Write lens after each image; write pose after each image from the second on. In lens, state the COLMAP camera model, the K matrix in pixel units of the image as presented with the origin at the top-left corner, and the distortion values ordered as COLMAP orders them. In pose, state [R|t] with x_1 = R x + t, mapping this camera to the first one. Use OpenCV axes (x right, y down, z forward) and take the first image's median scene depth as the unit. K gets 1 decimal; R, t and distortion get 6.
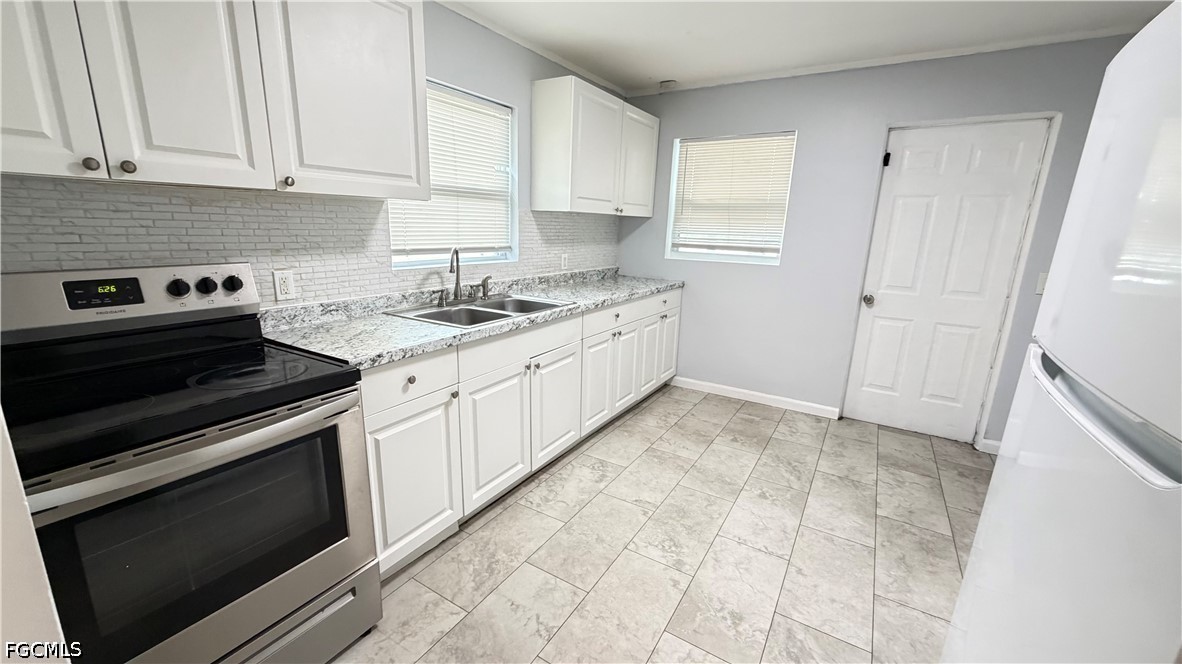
lens RADIAL K [[461.4, 0, 591.0], [0, 461.4, 332.0], [0, 0, 1]] dist [0.001612, 0.000099]
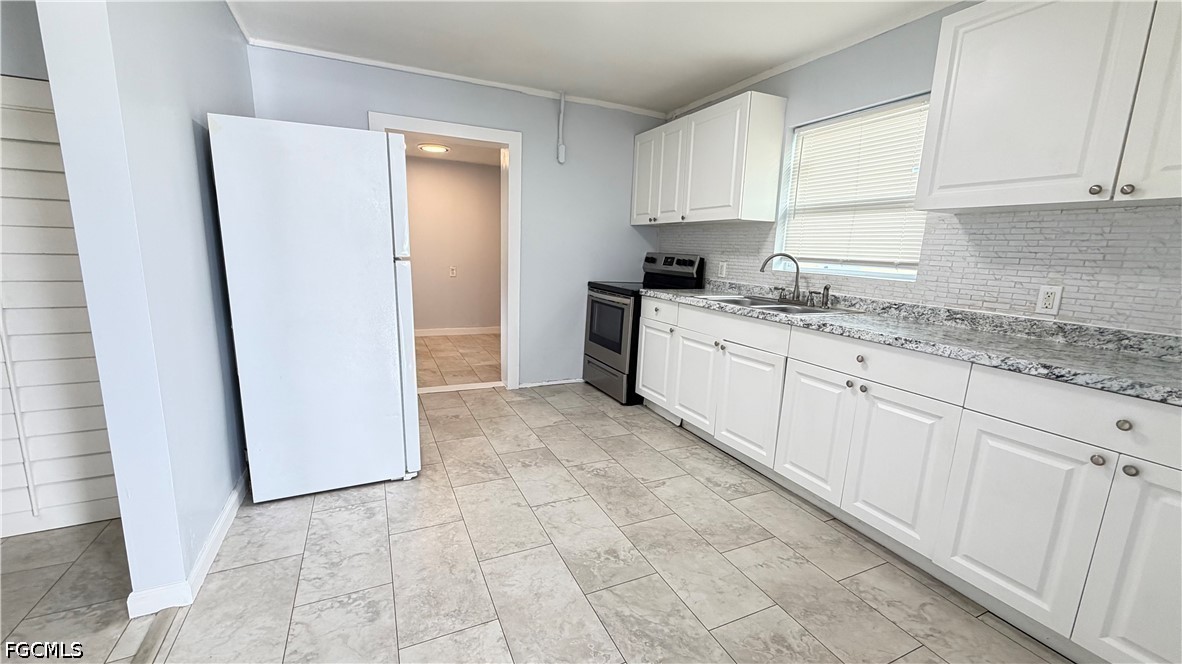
lens RADIAL K [[461.4, 0, 591.0], [0, 461.4, 332.0], [0, 0, 1]] dist [0.001612, 0.000099]
pose [[-0.534211, 0.103417, -0.839001, 1.007545], [-0.244906, 0.930992, 0.270693, -0.192582], [0.809098, 0.350084, -0.472019, 1.211786]]
